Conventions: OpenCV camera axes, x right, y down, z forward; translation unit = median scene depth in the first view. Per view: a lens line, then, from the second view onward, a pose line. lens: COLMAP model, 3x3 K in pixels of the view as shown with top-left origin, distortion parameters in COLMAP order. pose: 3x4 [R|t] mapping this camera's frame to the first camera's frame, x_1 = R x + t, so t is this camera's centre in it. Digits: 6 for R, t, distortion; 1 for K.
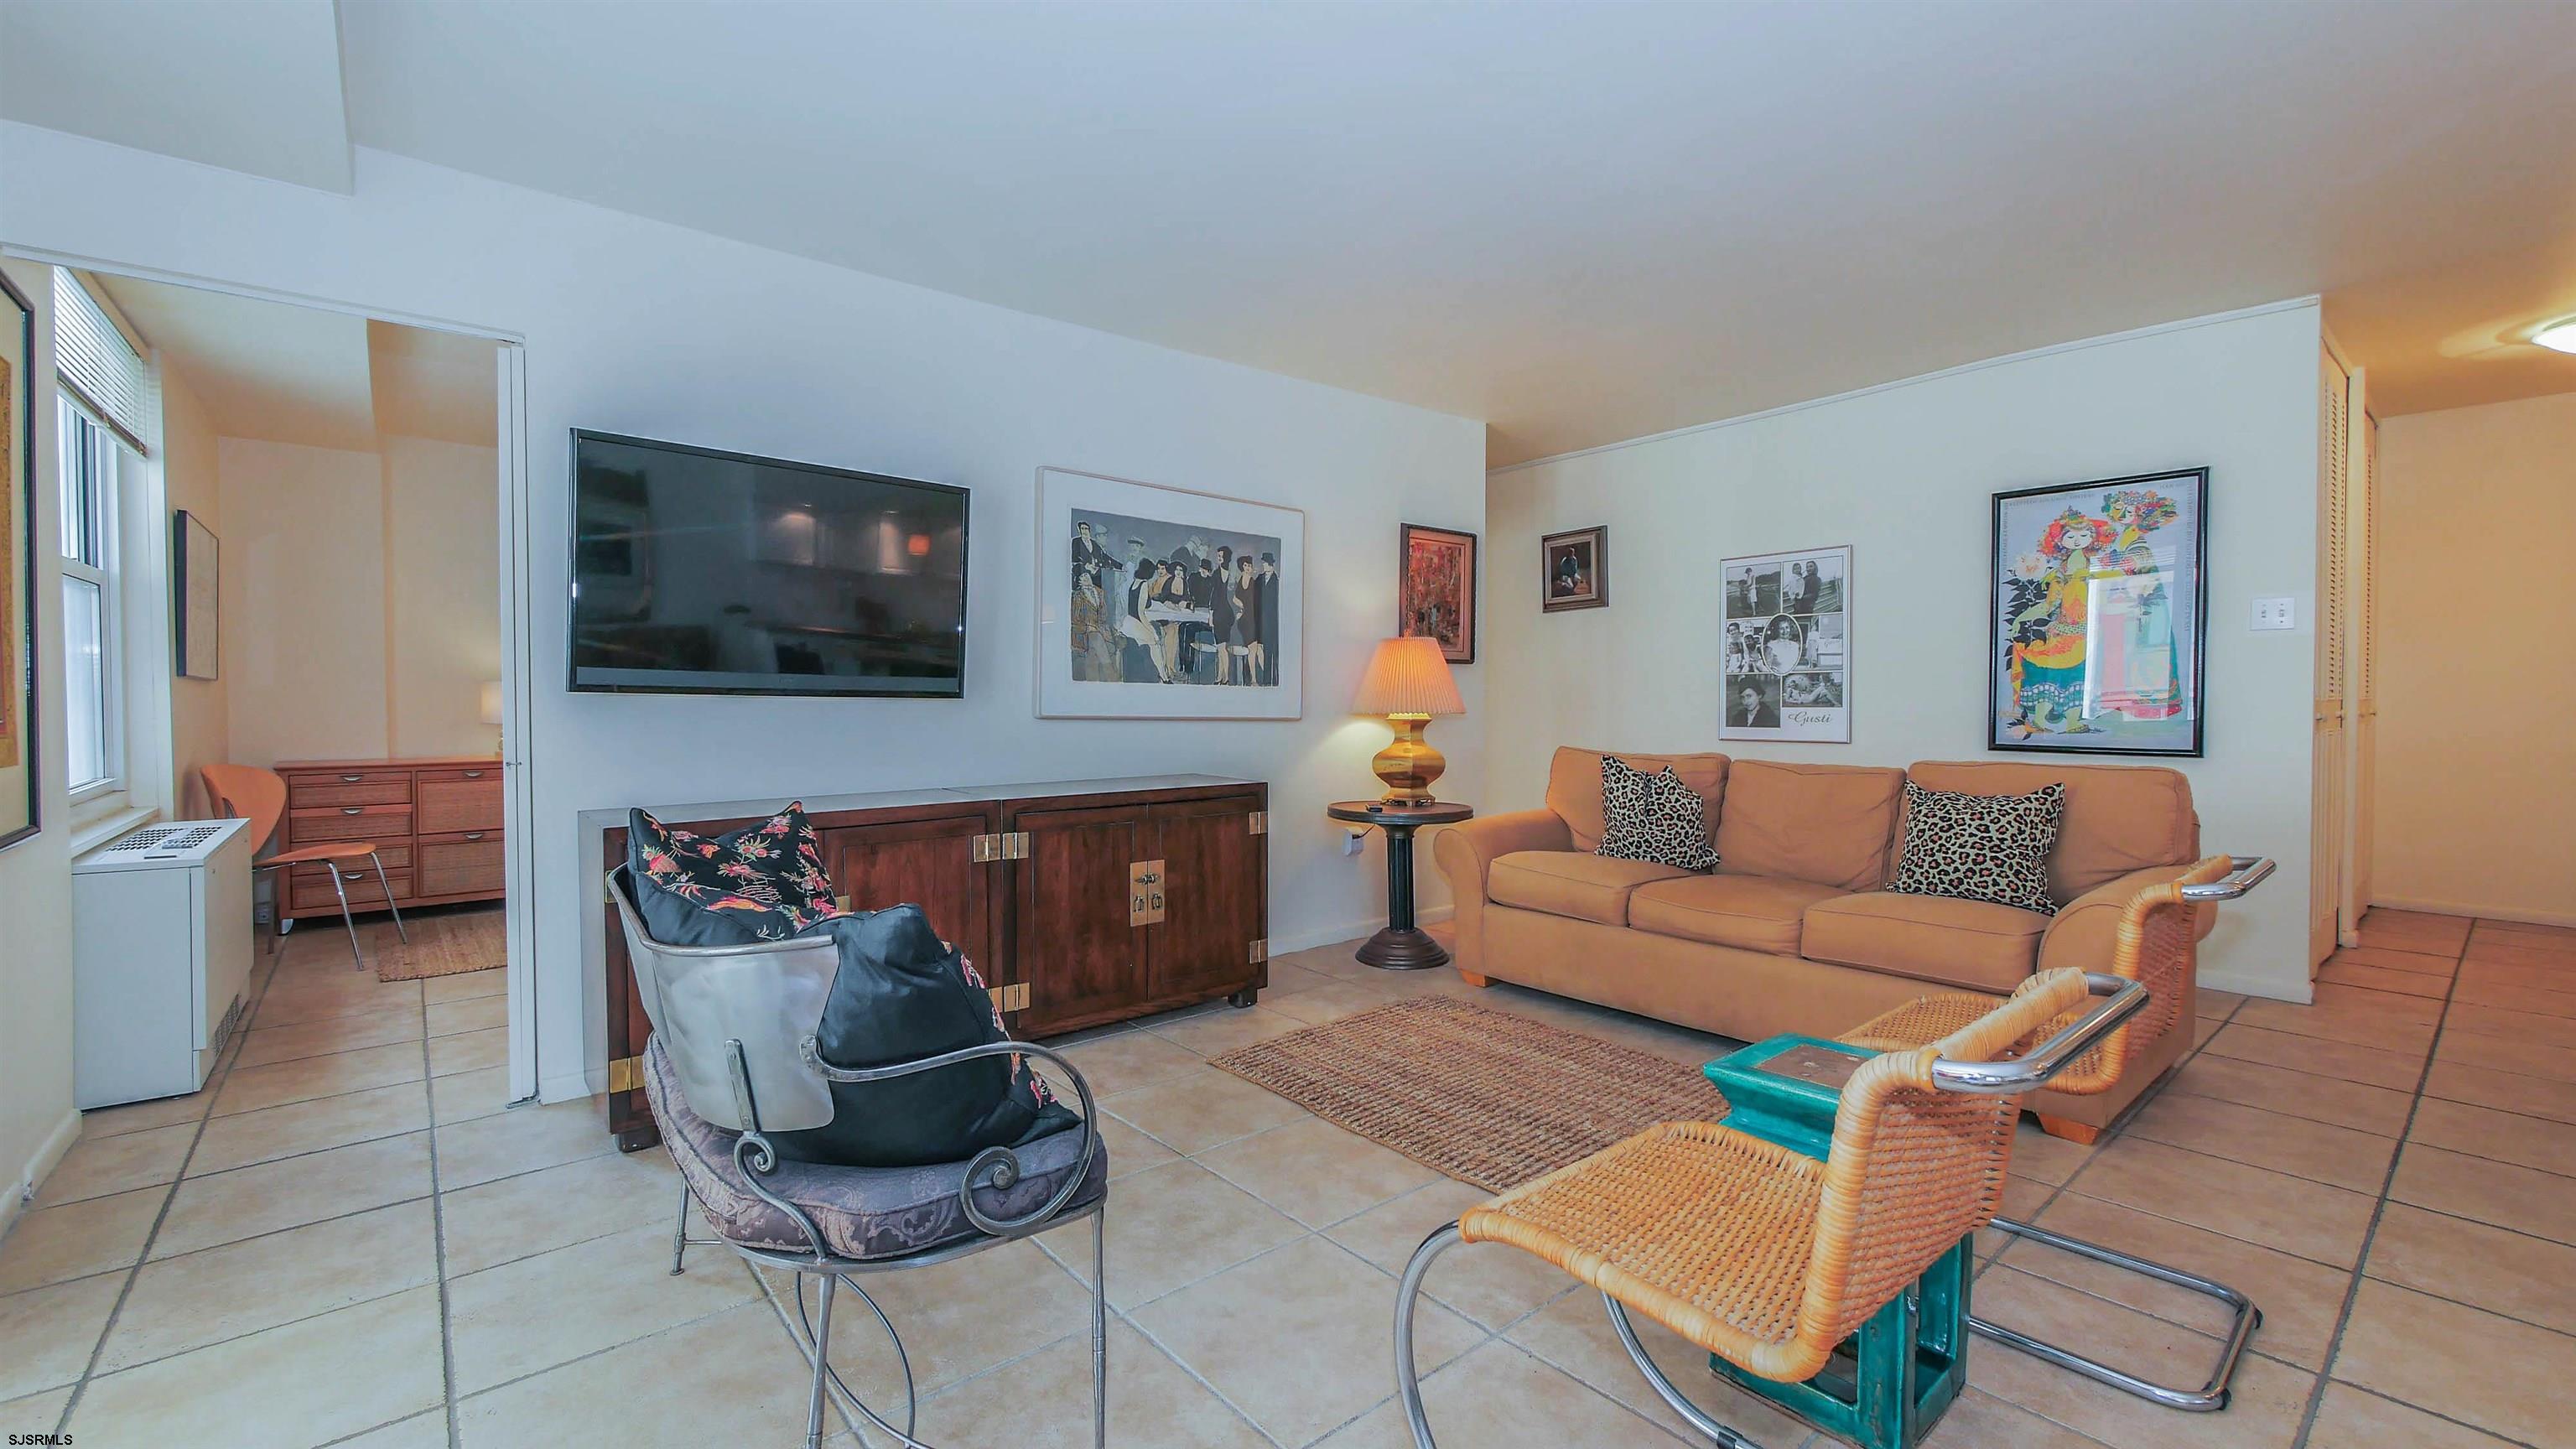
lens RADIAL K [[1063.3, 0, 1275.8], [0, 1063.3, 721.0], [0, 0, 1]] dist [-0.002618, 0.000047]
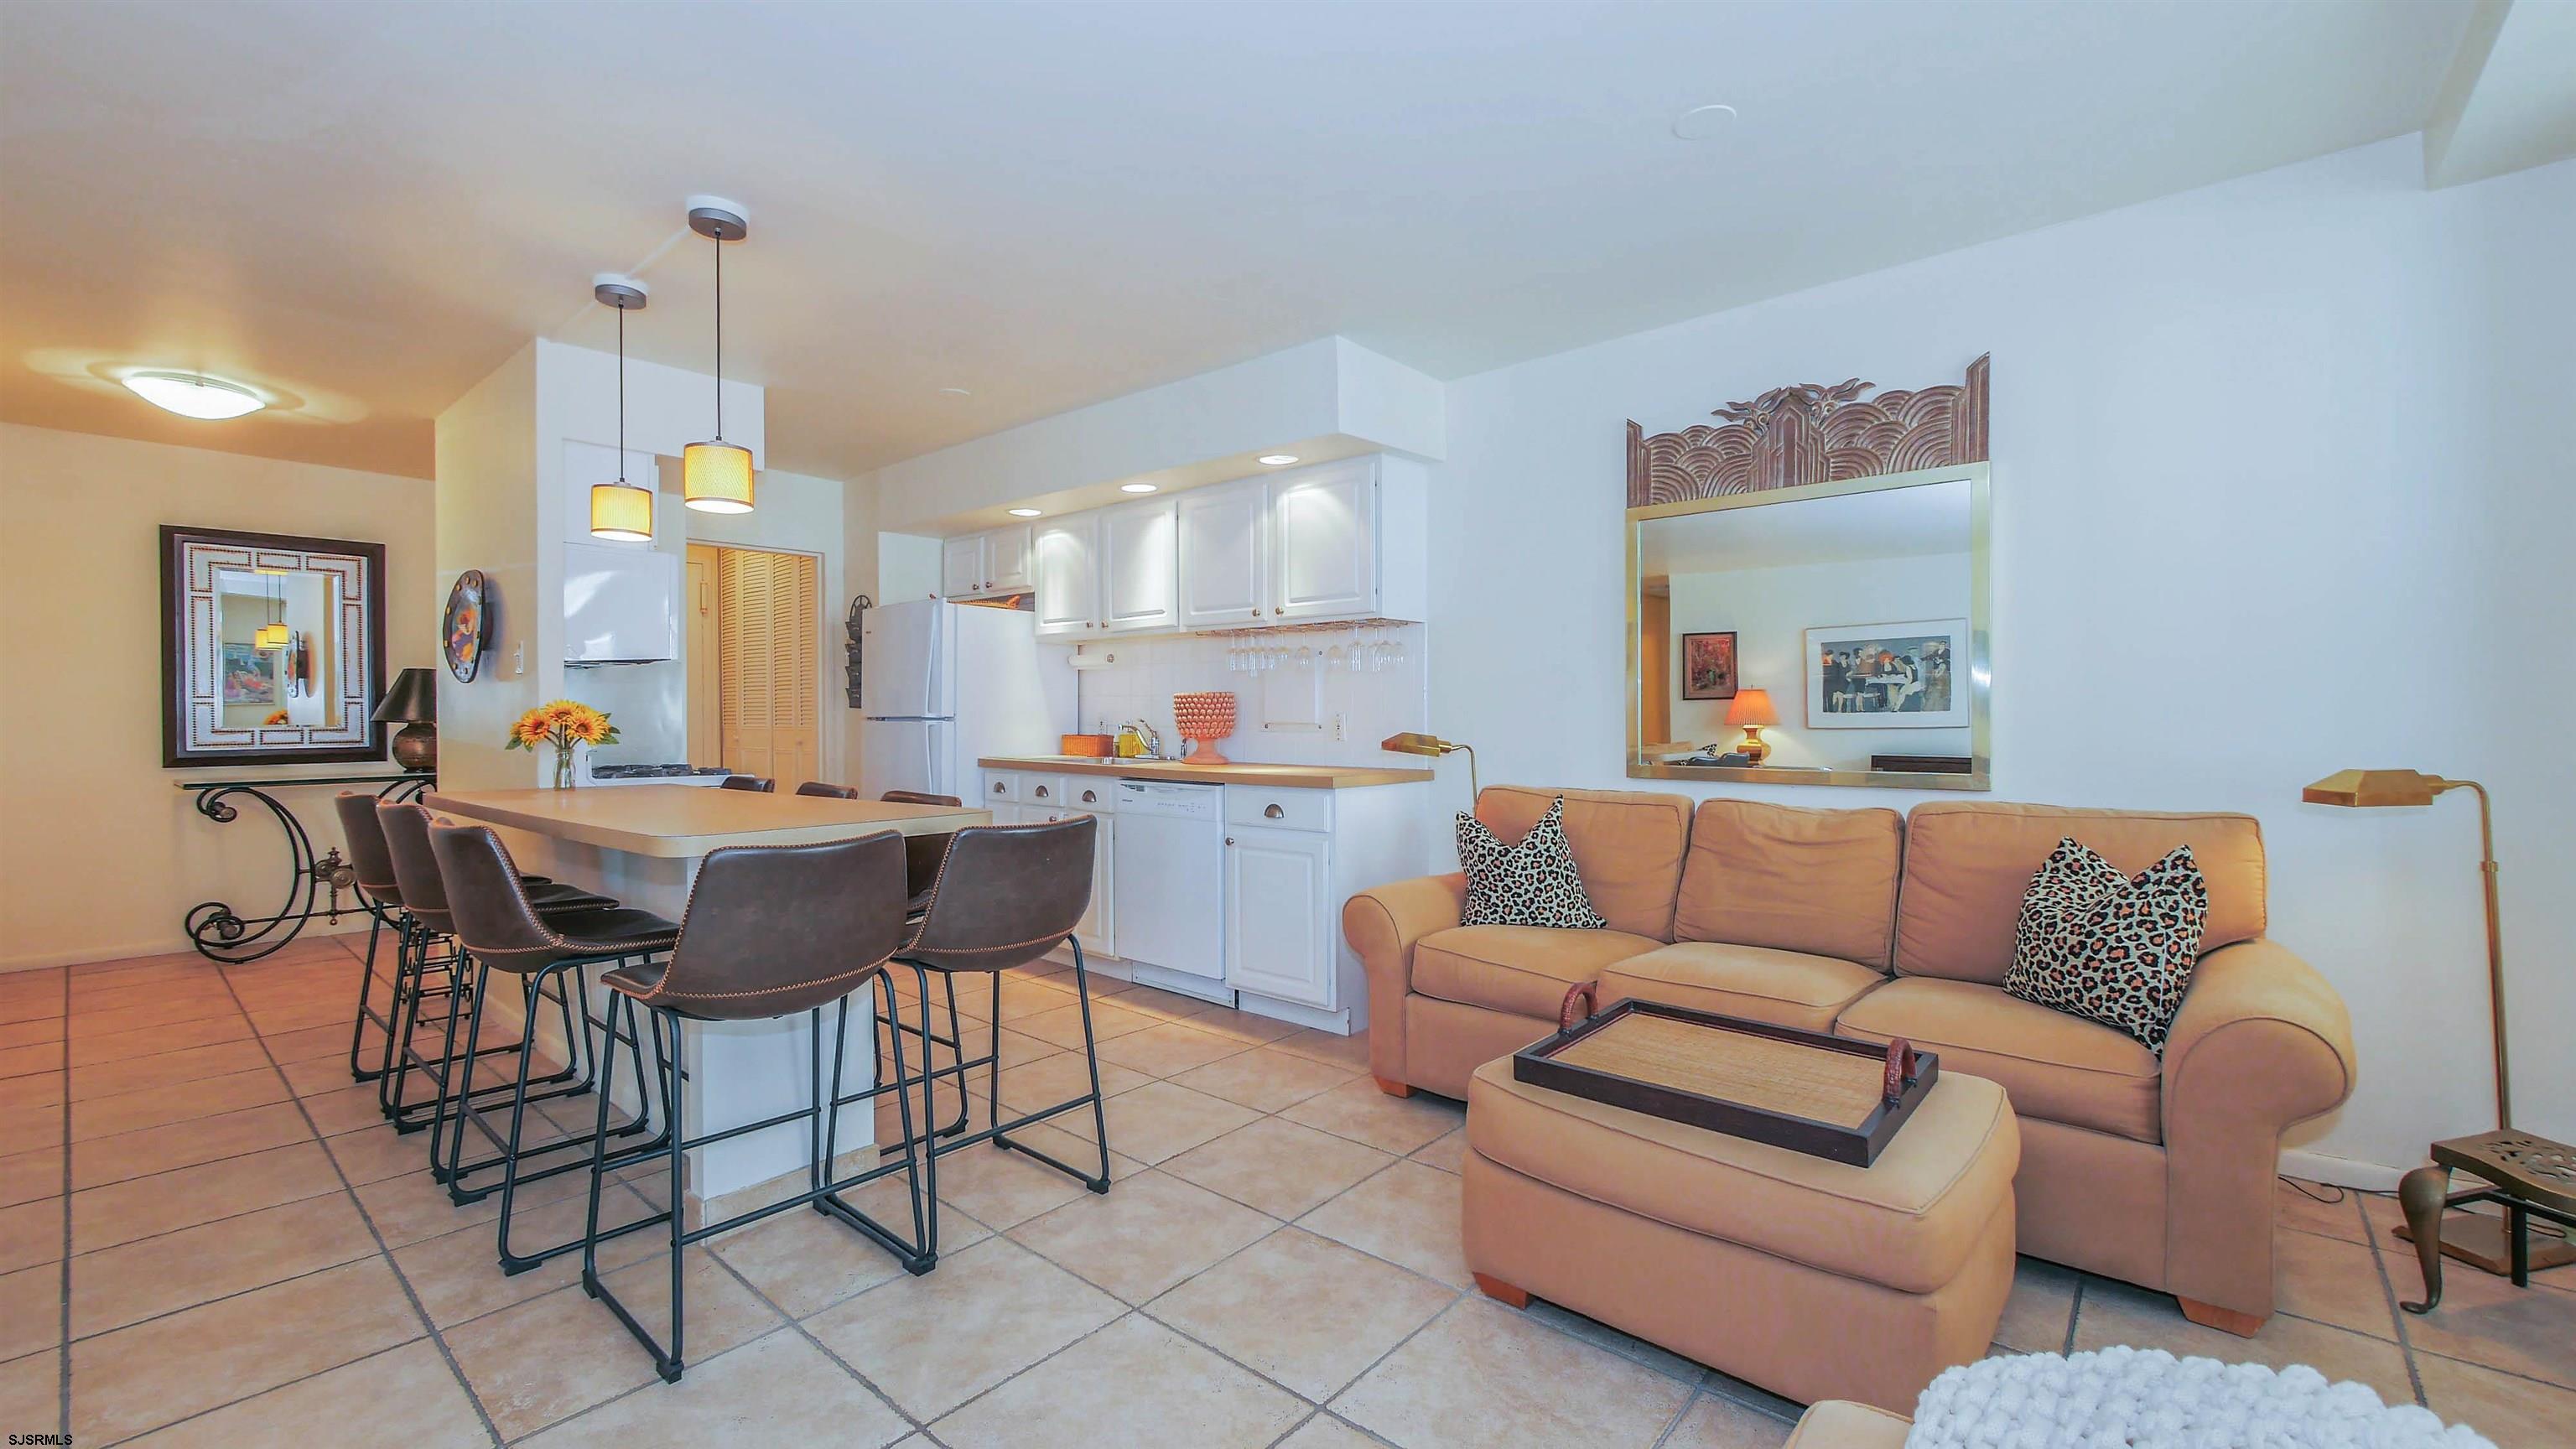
lens RADIAL K [[1062.1, 0, 1273.7], [0, 1062.1, 715.8], [0, 0, 1]] dist [-0.006953, 0.000512]
pose [[-0.157682, 0.001943, 0.987488, 0.027957], [0.022831, 0.999738, 0.001679, -0.018762], [-0.987226, 0.022810, -0.157685, 0.085079]]
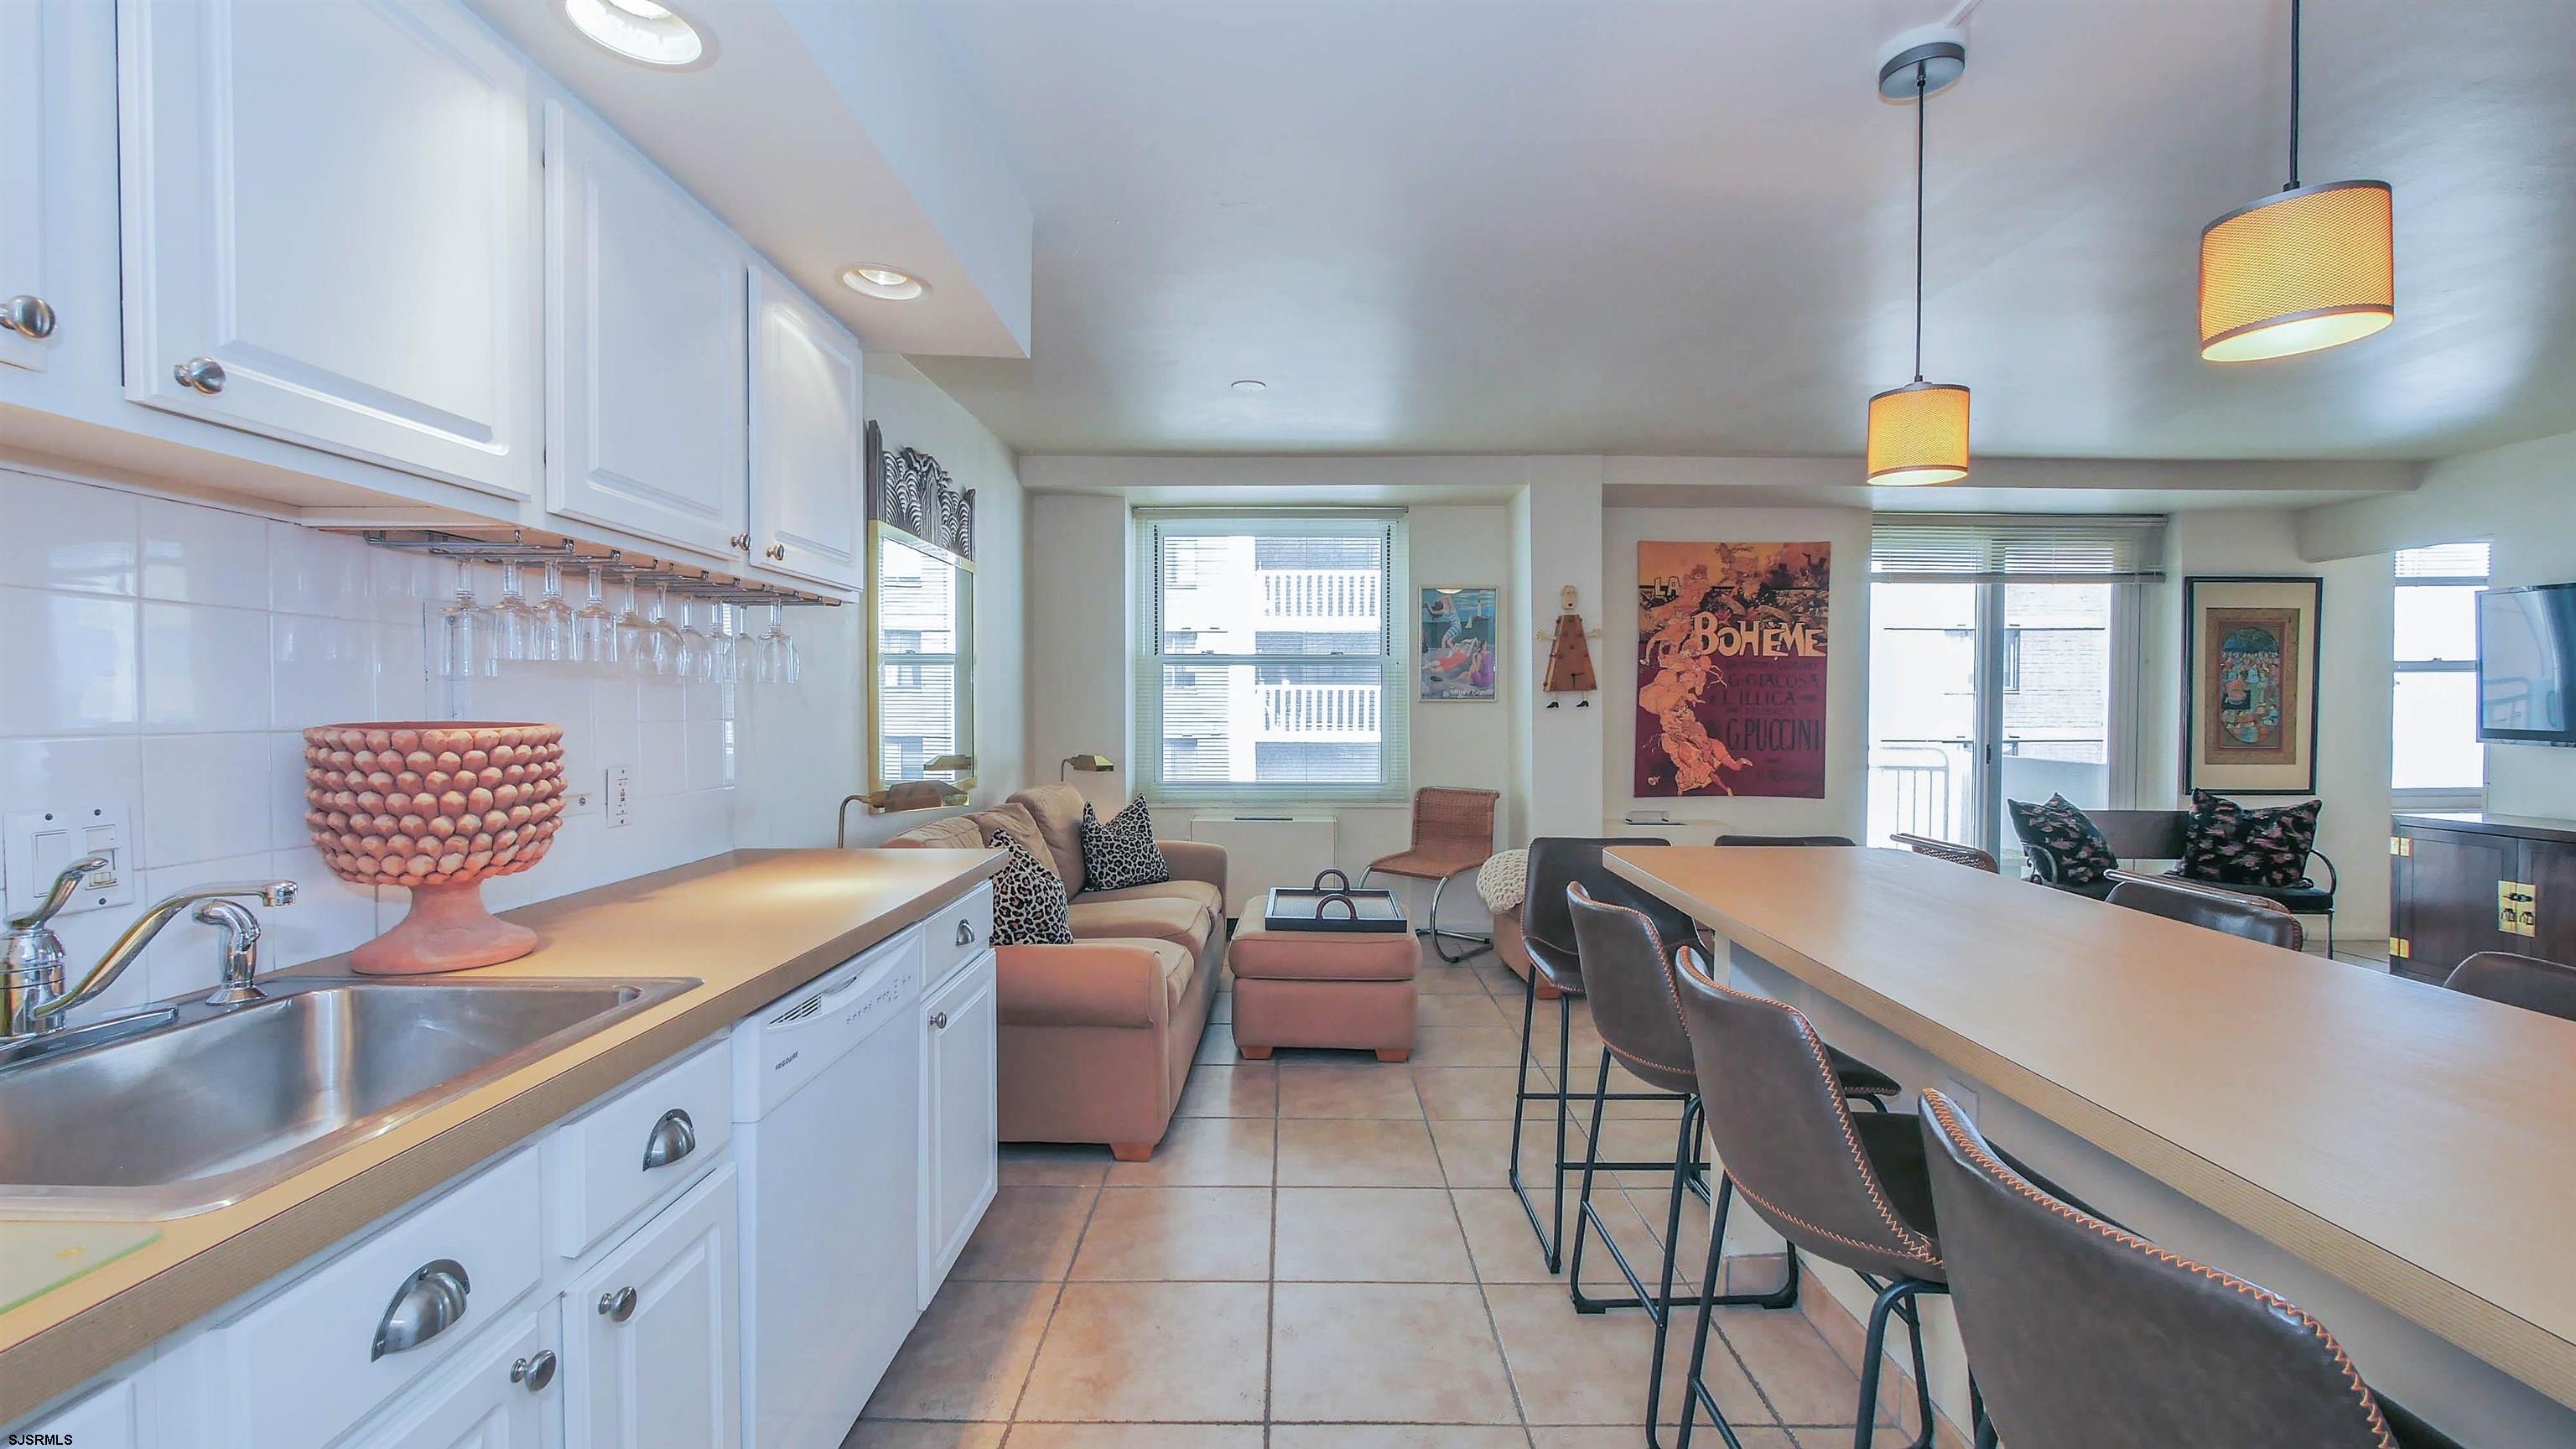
lens RADIAL K [[1061.9, 0, 1282.7], [0, 1061.9, 721.9], [0, 0, 1]] dist [-0.006579, 0.001164]
pose [[-0.644525, 0.016730, -0.764400, 1.224802], [-0.013986, 0.999335, 0.033664, -0.058910], [0.764455, 0.032388, -0.643863, 0.397343]]
